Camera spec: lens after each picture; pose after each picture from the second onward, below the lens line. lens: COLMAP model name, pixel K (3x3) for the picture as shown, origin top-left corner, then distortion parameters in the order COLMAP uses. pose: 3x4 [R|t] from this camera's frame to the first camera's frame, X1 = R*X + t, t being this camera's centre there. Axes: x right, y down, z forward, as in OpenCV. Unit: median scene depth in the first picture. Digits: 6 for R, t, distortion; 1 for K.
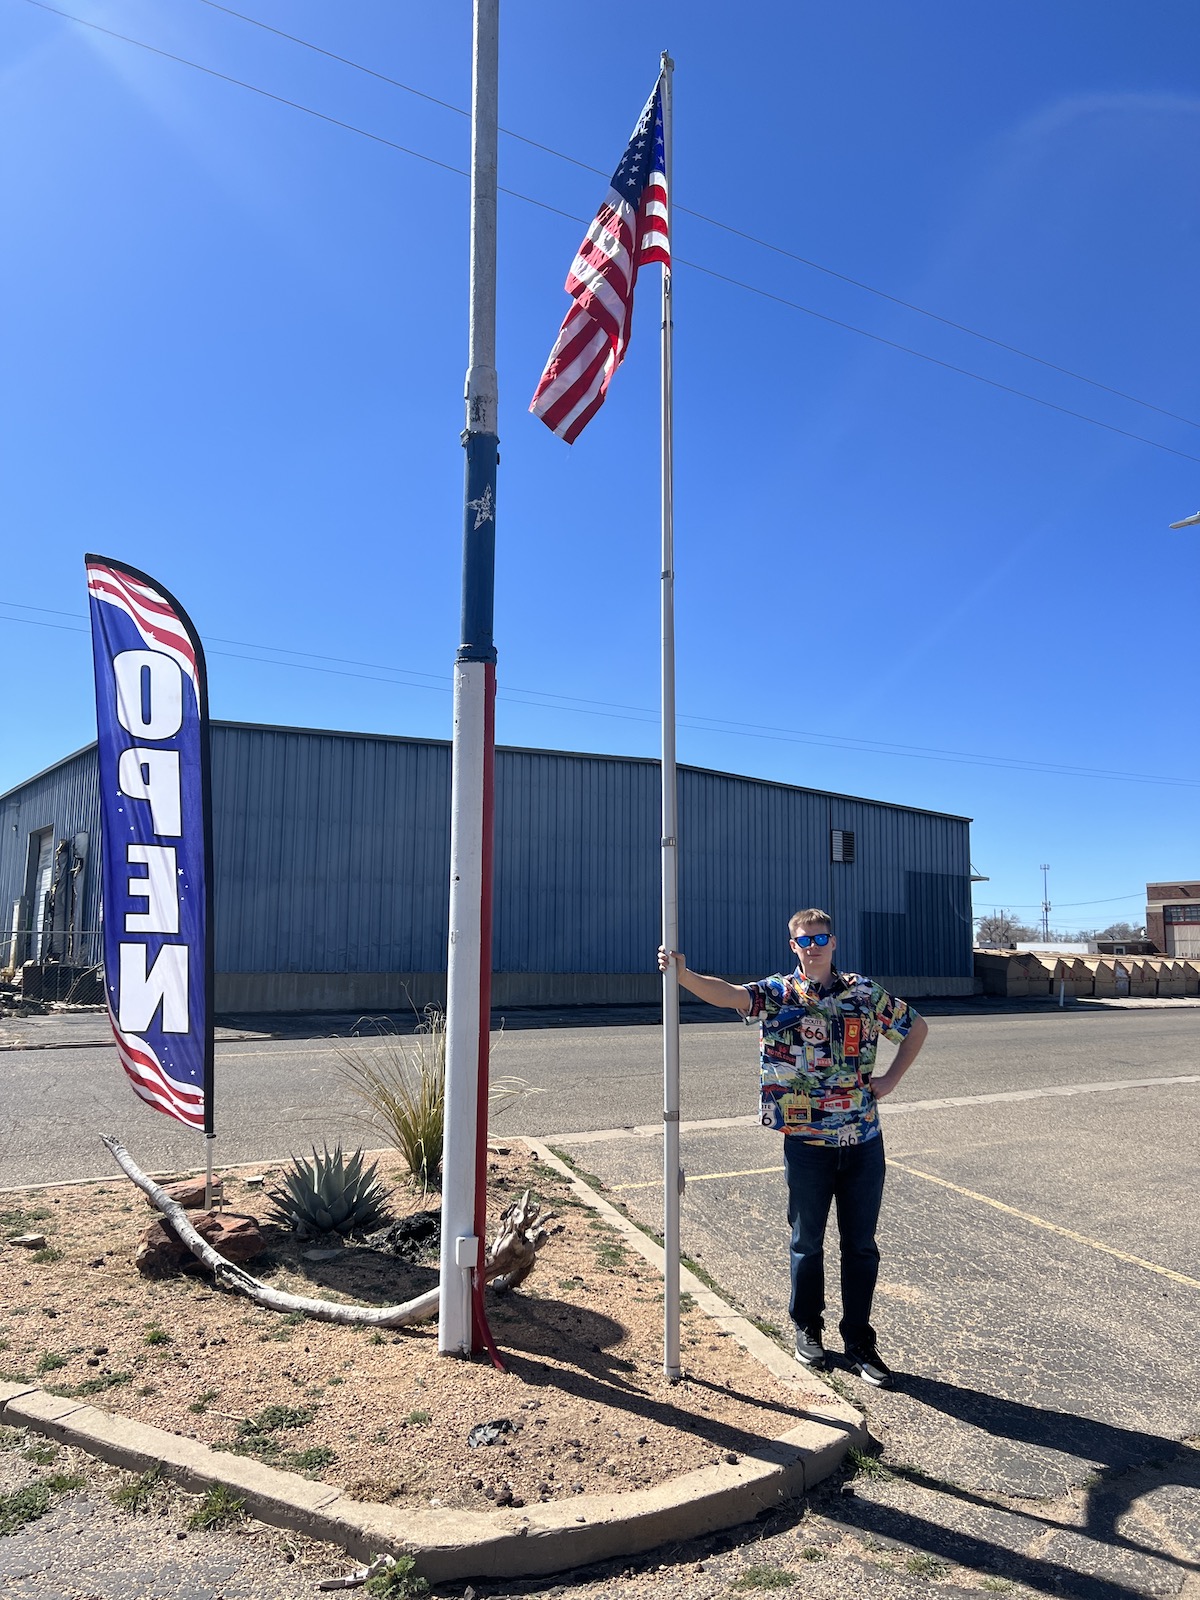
lens RADIAL K [[1169.6, 0, 603.0], [0, 1169.6, 839.1], [0, 0, 1]] dist [0.039228, -0.058418]
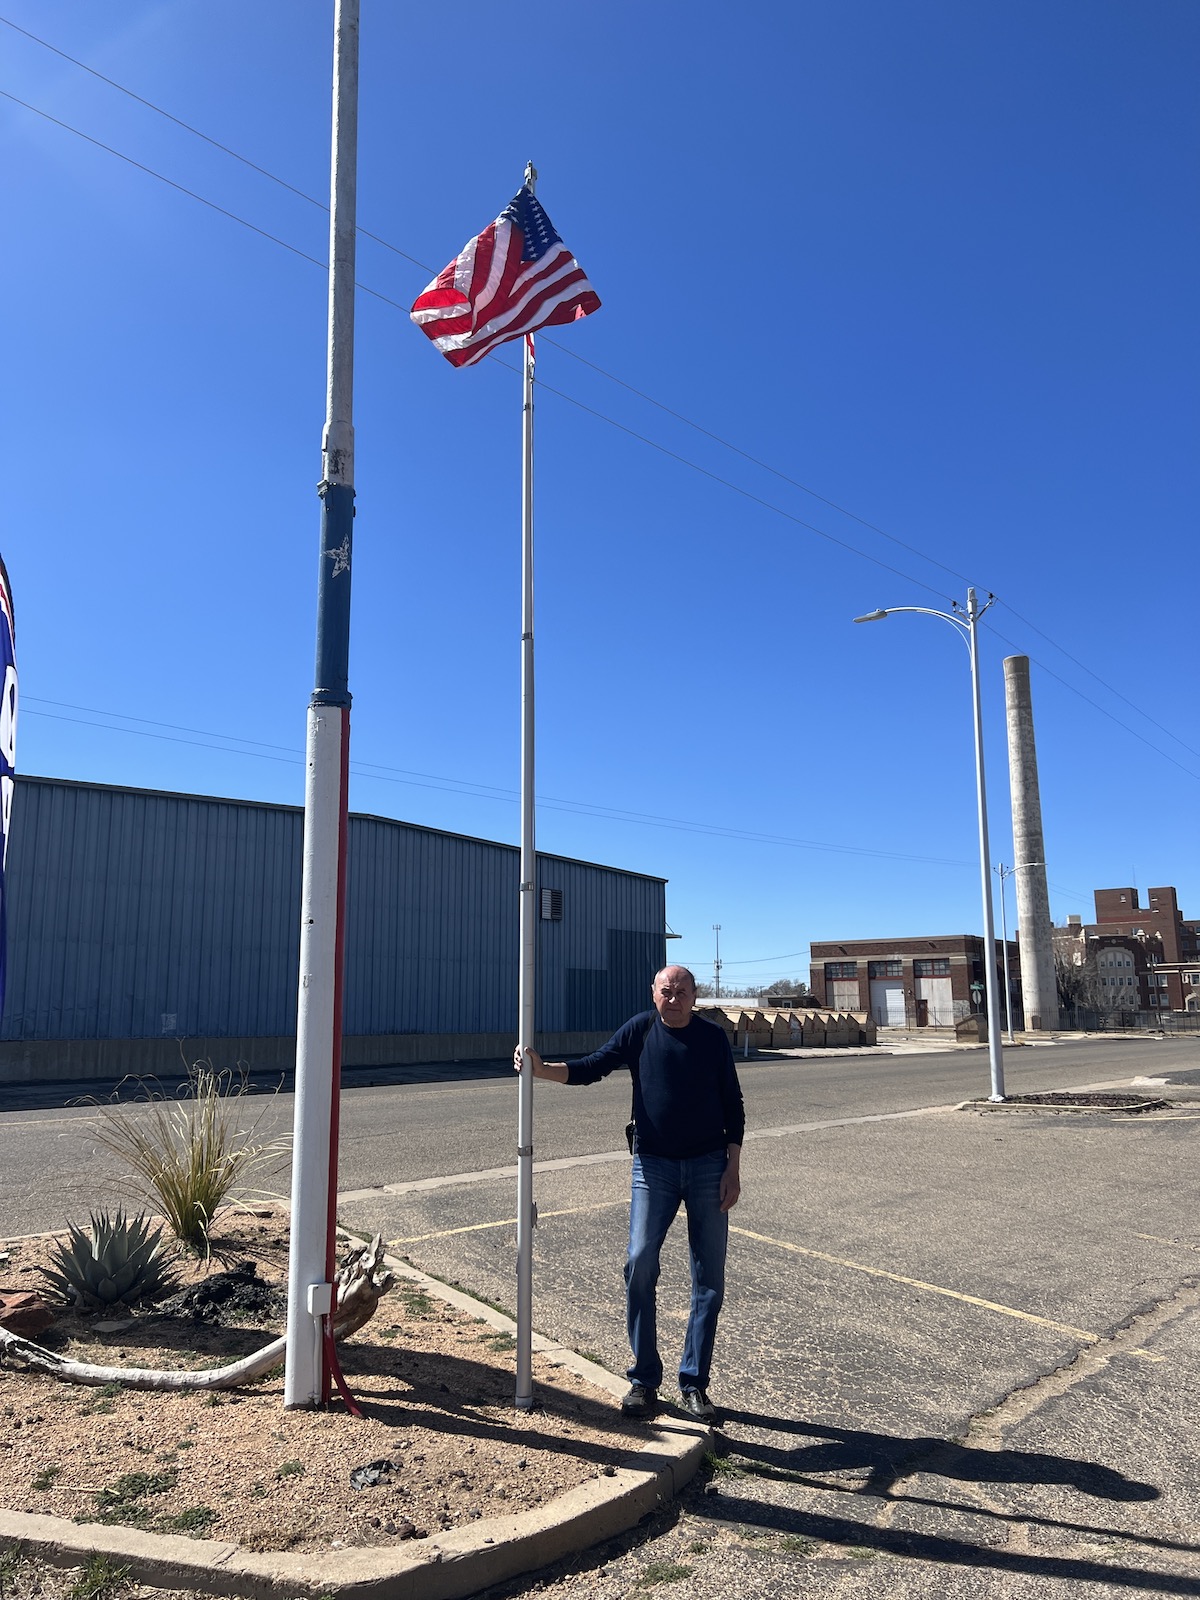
lens RADIAL K [[1169.6, 0, 603.0], [0, 1169.6, 839.1], [0, 0, 1]] dist [0.039228, -0.058418]
pose [[0.968196, 0.020025, 0.249390, -0.134046], [-0.007542, 0.998675, -0.050908, 0.012668], [-0.250079, 0.047408, 0.967064, -0.033245]]
